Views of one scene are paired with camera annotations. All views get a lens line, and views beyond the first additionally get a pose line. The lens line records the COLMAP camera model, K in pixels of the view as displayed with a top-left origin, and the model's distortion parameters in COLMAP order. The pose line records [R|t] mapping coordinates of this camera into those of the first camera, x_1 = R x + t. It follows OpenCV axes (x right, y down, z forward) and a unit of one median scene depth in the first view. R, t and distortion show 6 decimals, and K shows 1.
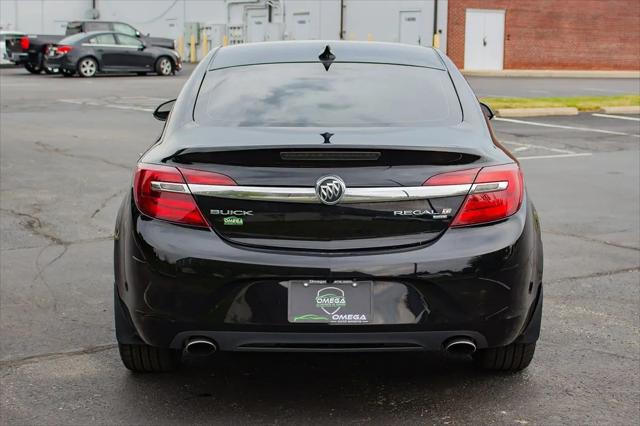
lens RADIAL K [[1206.7, 0, 320.0], [0, 1206.7, 213.0], [0, 0, 1]] dist [0.018621, 0.076191]
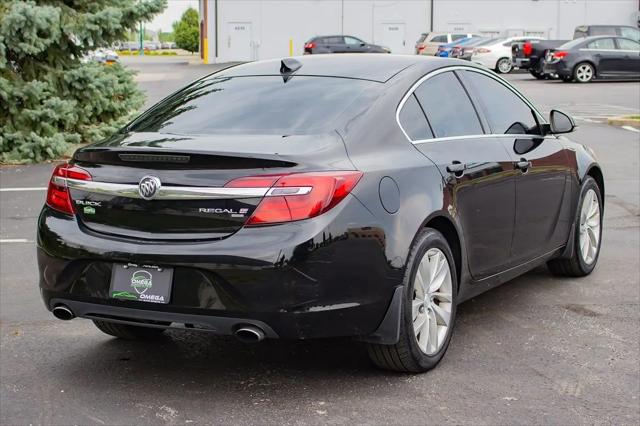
lens RADIAL K [[1279.7, 0, 320.0], [0, 1279.7, 213.0], [0, 0, 1]] dist [-0.056185, -0.247277]
pose [[0.876628, 0.050021, -0.478562, 0.254161], [-0.054195, 0.998517, 0.005093, -0.003298], [0.478107, 0.021471, 0.878039, -0.001047]]
